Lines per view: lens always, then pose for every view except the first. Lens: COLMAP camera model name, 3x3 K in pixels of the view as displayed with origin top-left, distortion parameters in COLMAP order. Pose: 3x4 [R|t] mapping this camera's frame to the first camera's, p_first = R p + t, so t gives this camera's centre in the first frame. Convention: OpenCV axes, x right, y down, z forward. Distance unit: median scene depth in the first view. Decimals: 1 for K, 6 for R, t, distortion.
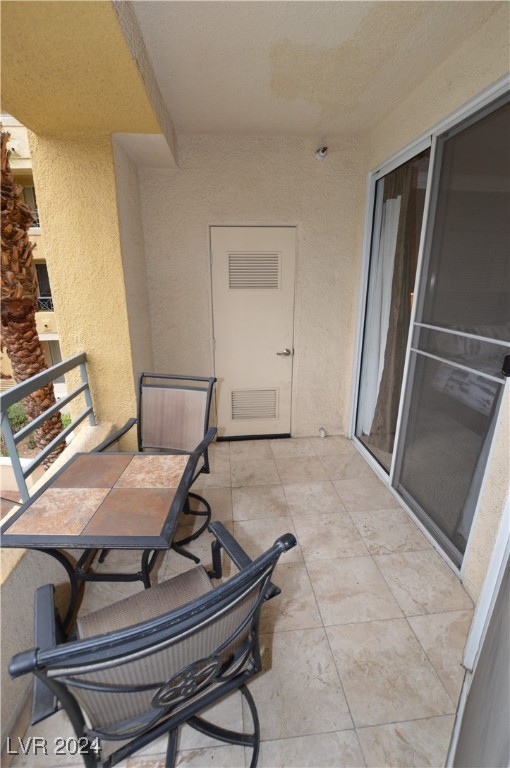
lens RADIAL K [[341.0, 0, 256.0], [0, 341.0, 384.1], [0, 0, 1]] dist [-0.027005, 0.002084]
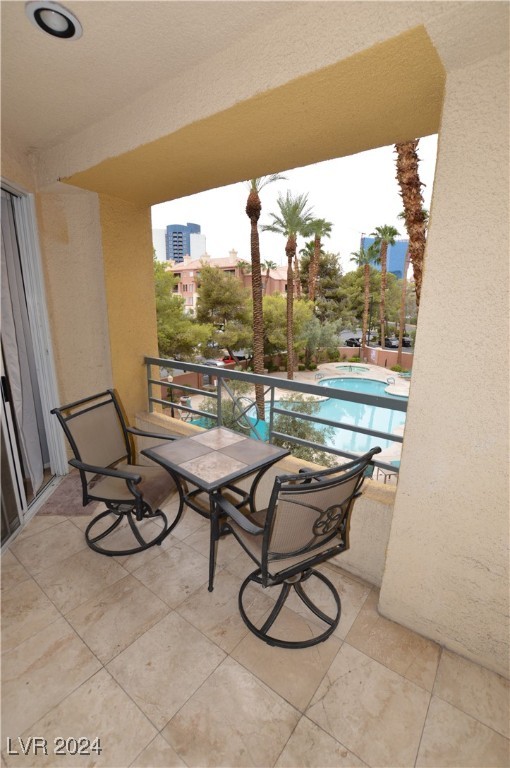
lens RADIAL K [[341.0, 0, 254.9], [0, 341.0, 386.5], [0, 0, 1]] dist [-0.027005, 0.002084]
pose [[-0.680693, 0.168194, -0.712999, 0.388382], [-0.222989, 0.879529, 0.420363, -0.504248], [0.697806, 0.445129, -0.561184, 1.556427]]
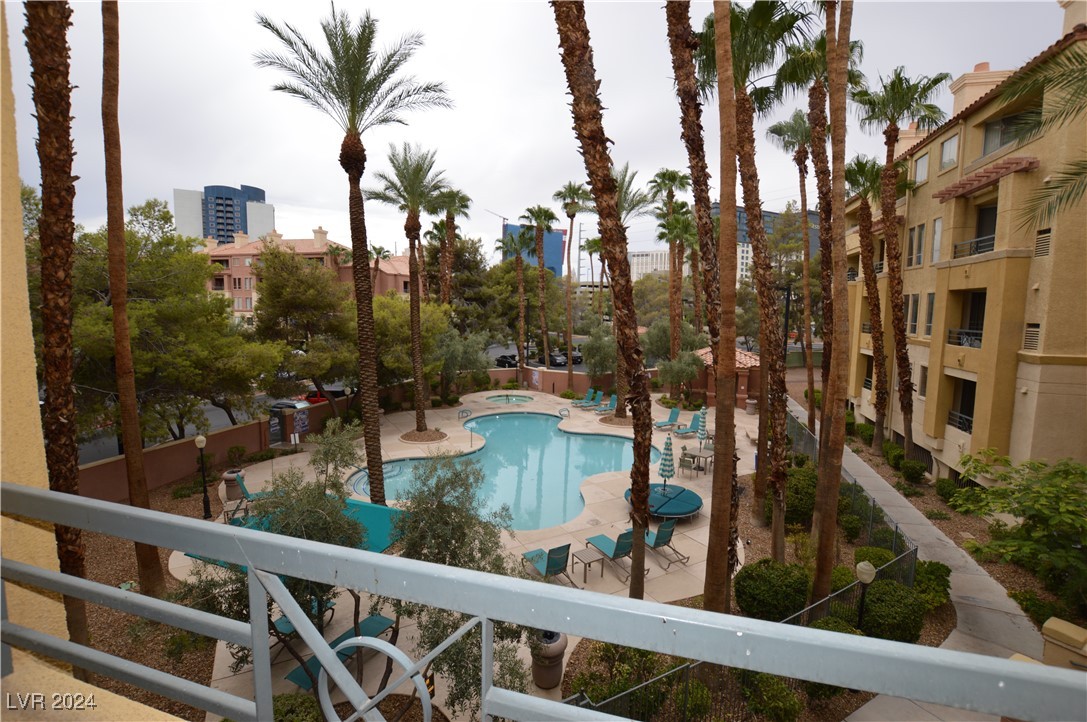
lens RADIAL K [[482.7, 0, 543.0], [0, 482.7, 359.0], [0, 0, 1]] dist [-0.027005, 0.002084]
pose [[-0.372354, 0.089665, -0.923749, 0.312146], [-0.282572, 0.937115, 0.204864, -0.478924], [0.884028, 0.337307, -0.323601, 1.483168]]
